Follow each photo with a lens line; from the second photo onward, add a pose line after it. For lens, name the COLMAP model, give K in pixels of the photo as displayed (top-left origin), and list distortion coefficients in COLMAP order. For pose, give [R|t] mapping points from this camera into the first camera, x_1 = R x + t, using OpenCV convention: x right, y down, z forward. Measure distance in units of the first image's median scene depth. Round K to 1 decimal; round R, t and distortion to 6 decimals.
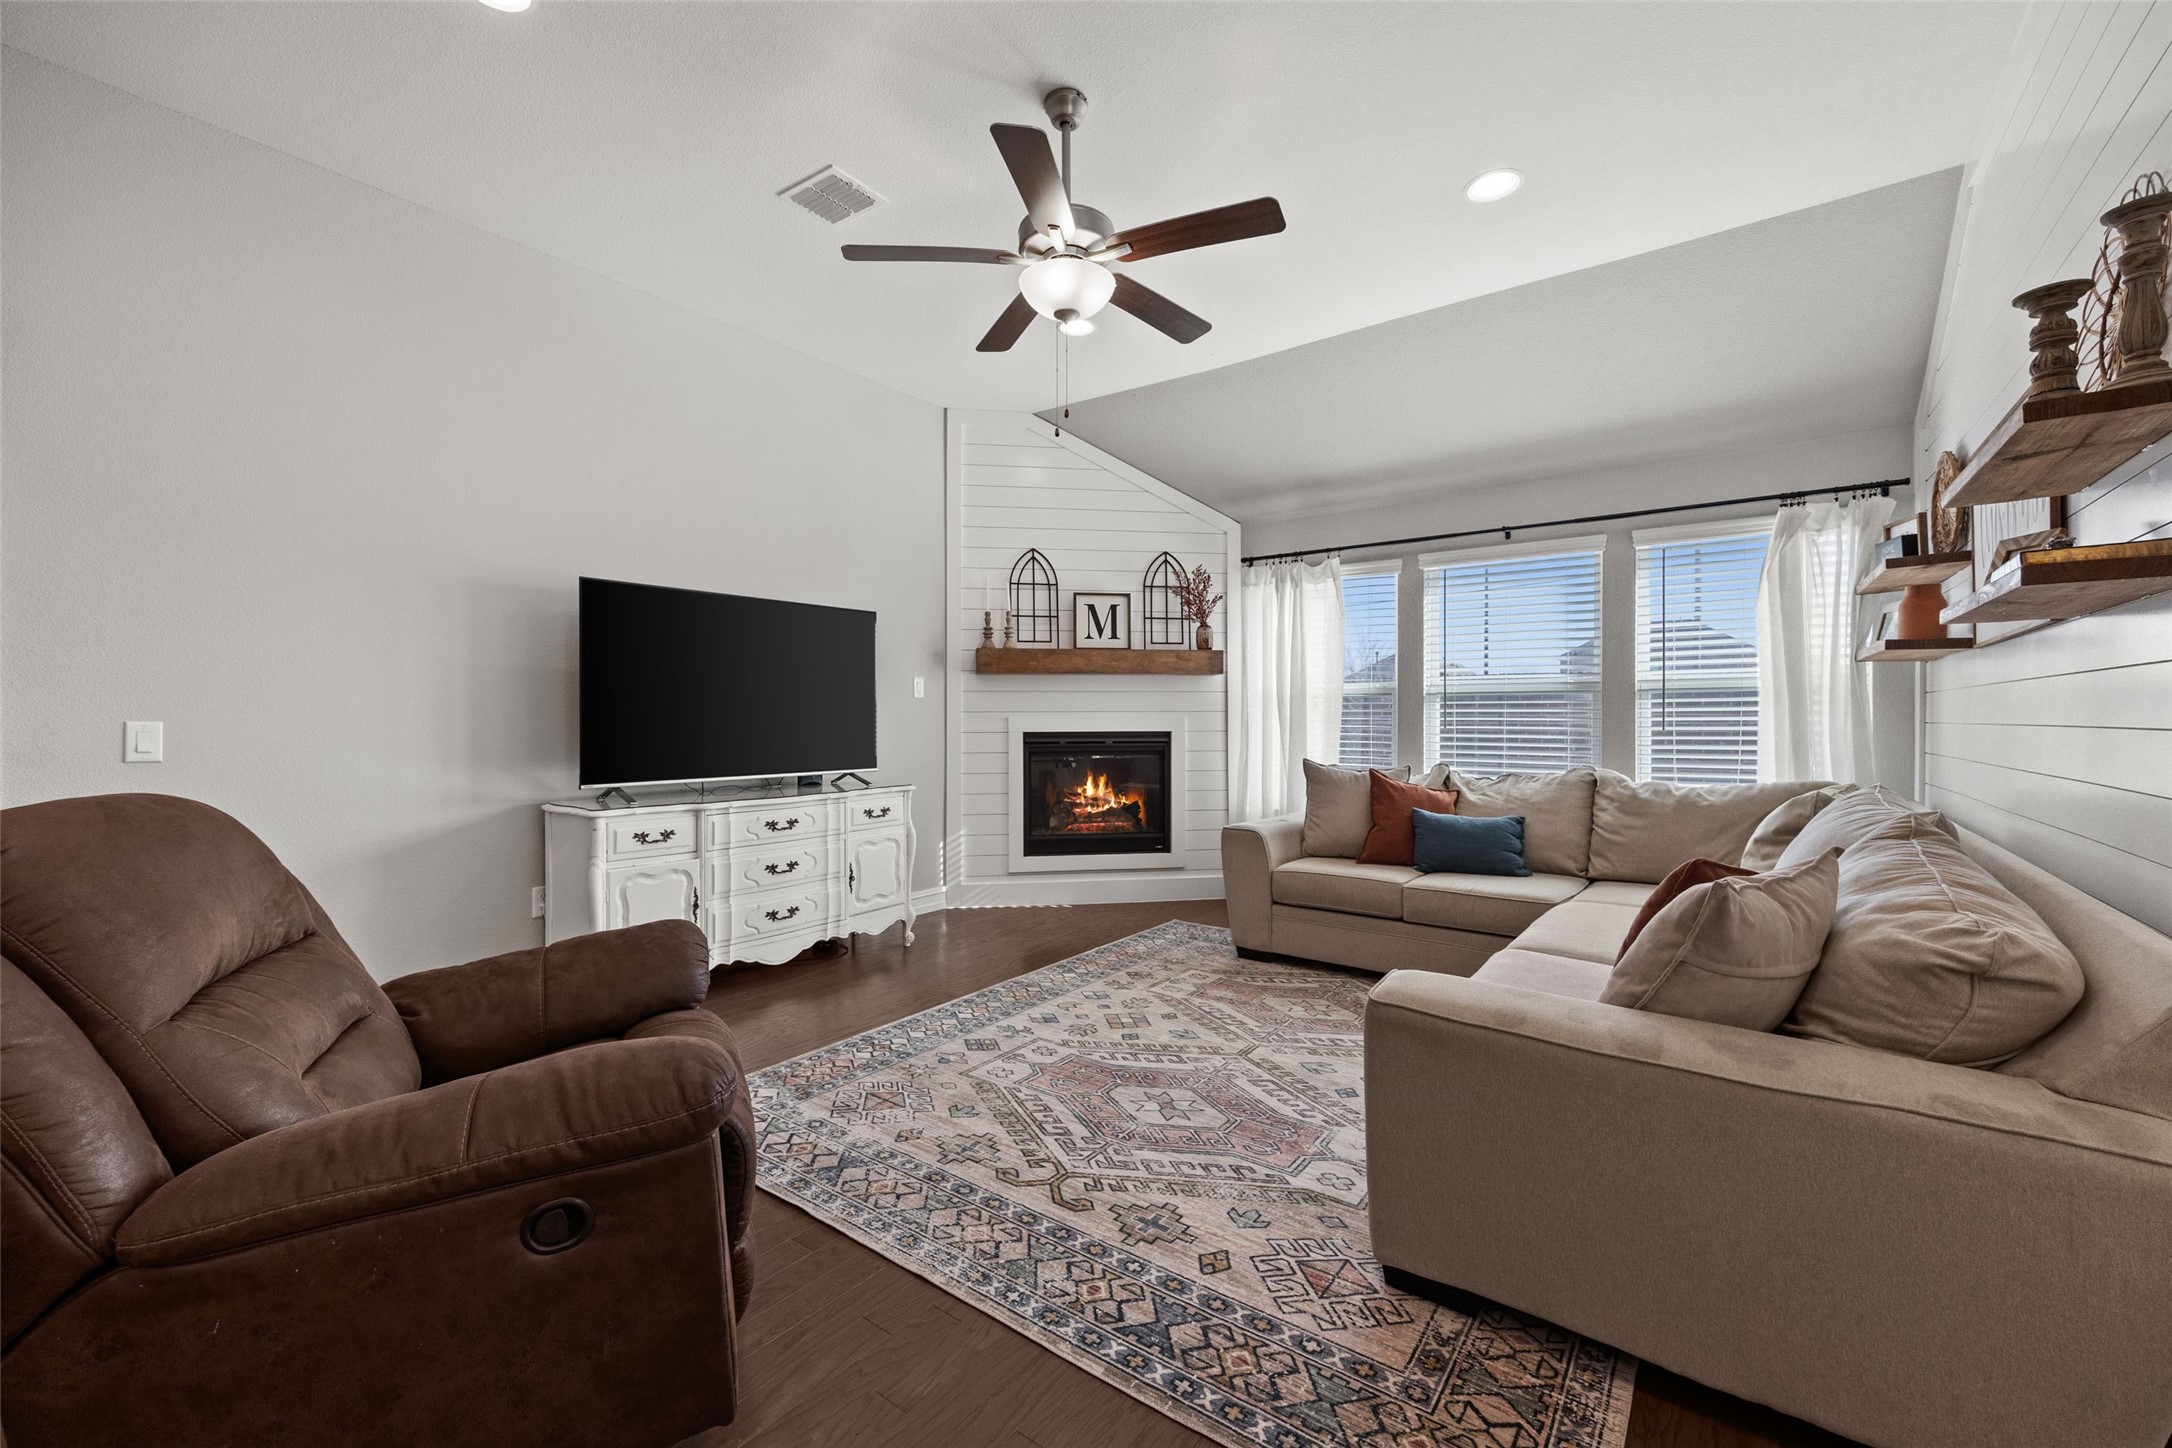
lens RADIAL K [[871.1, 0, 1088.7], [0, 871.1, 721.9], [0, 0, 1]] dist [-0.003335, 0.000124]
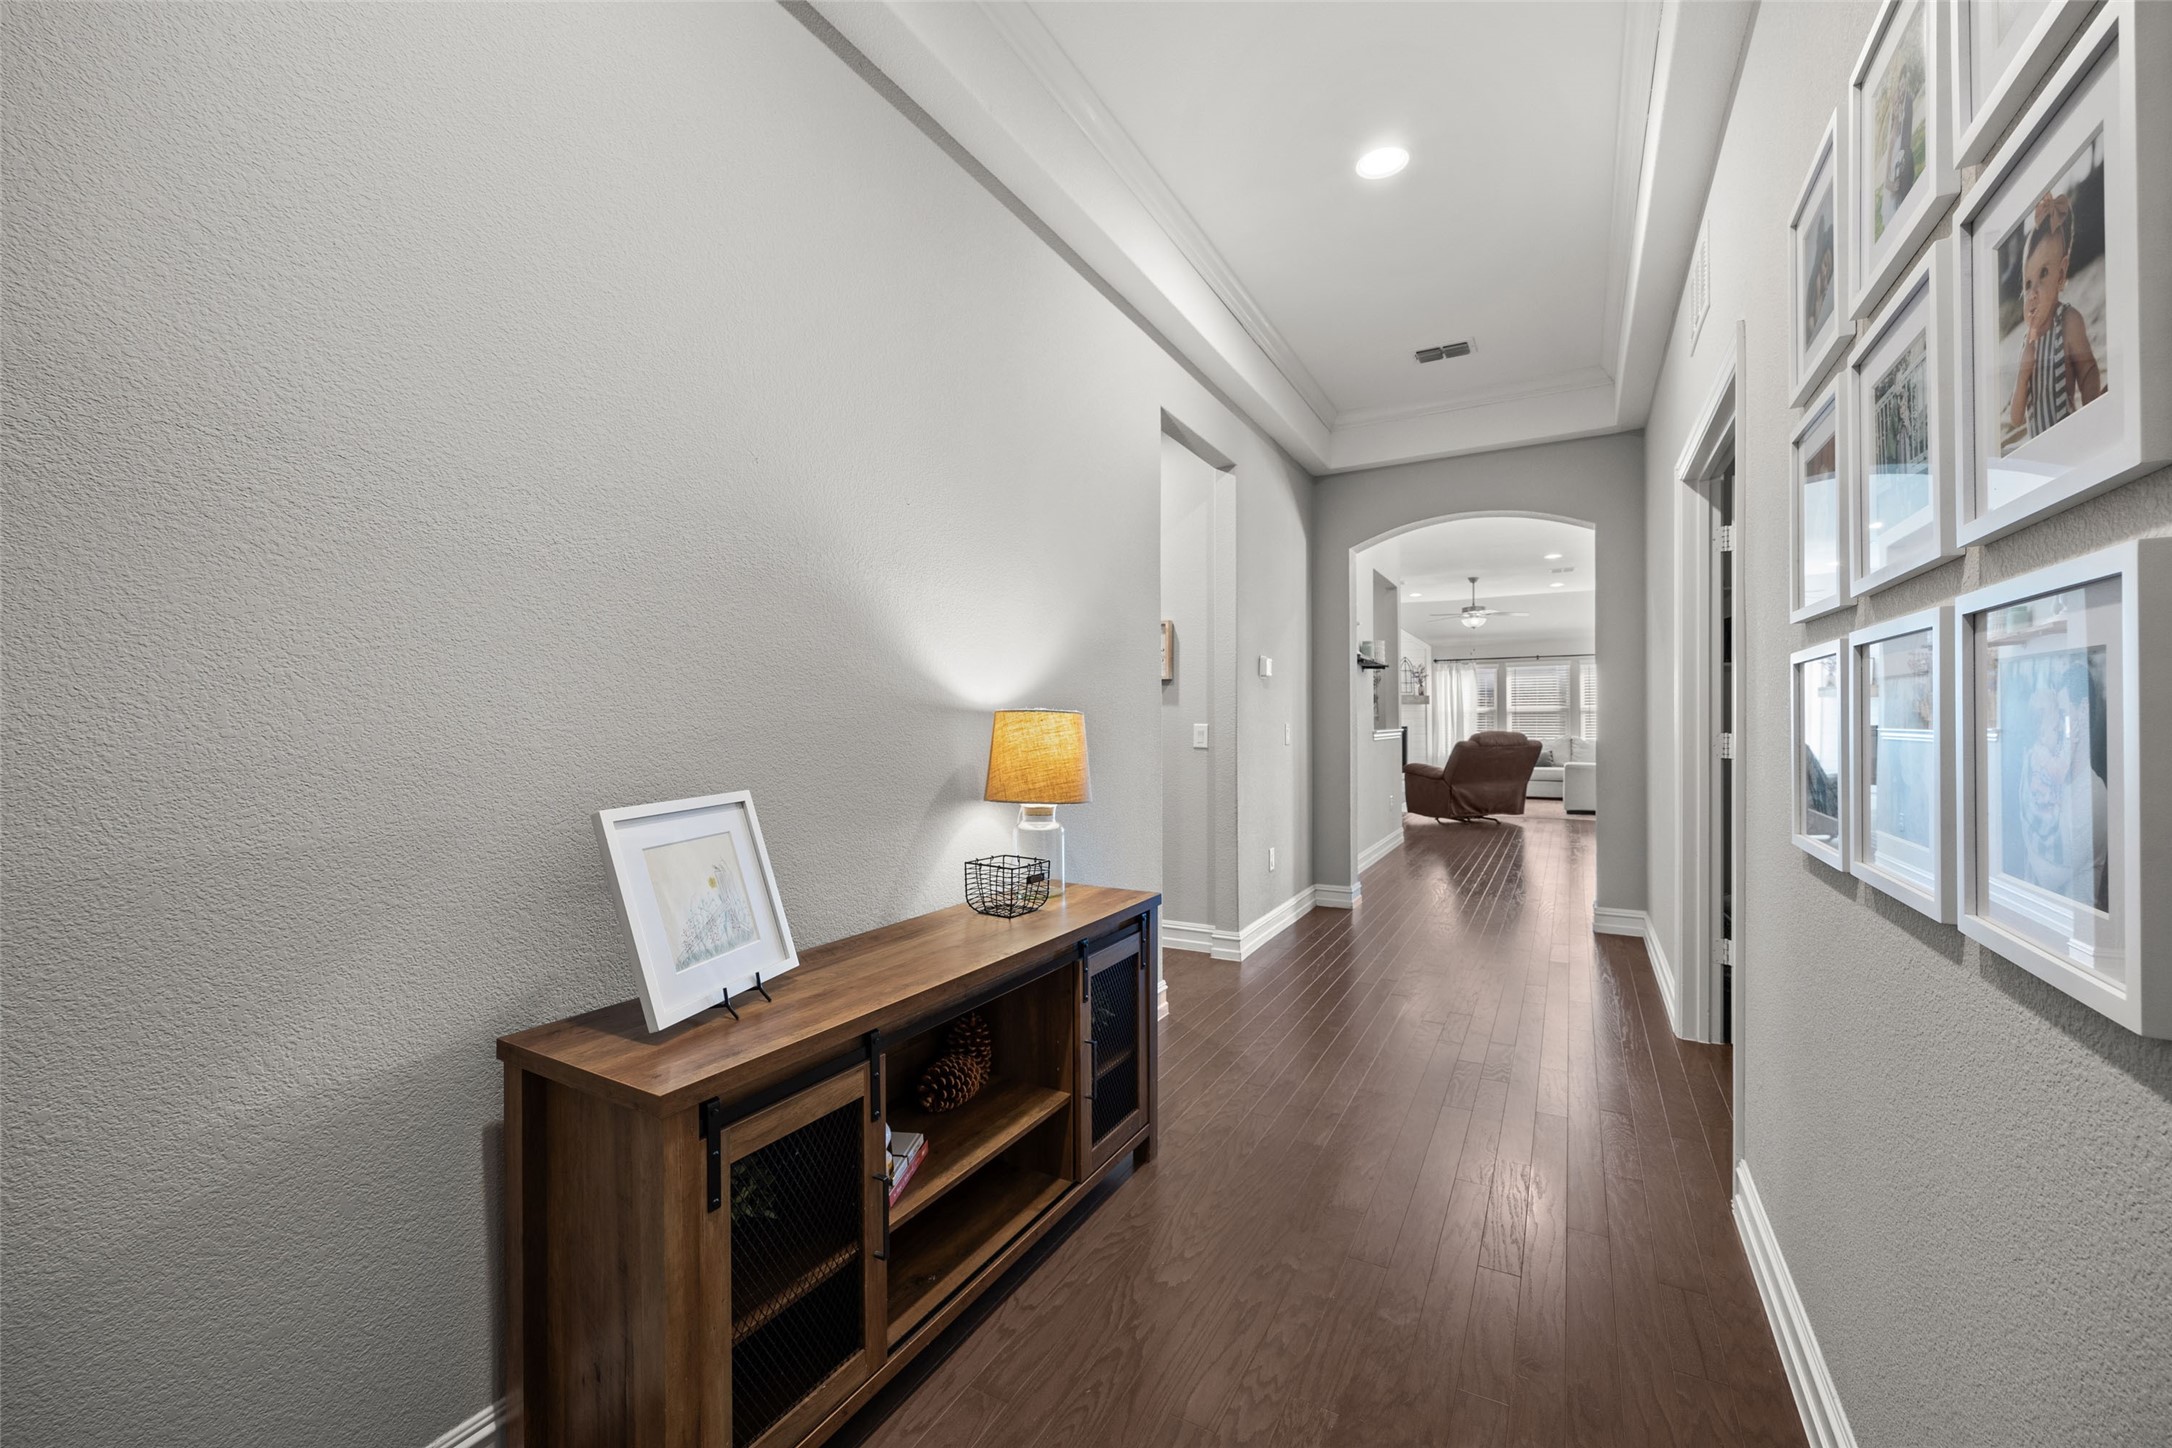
lens RADIAL K [[861.3, 0, 1086.0], [0, 861.3, 724.0], [0, 0, 1]] dist [-0.000060, -0.000029]
pose [[0.992115, -0.006890, 0.125143, -1.983935], [0.007680, 0.999954, -0.005830, 0.019991], [-0.125097, 0.006746, 0.992122, -2.404448]]
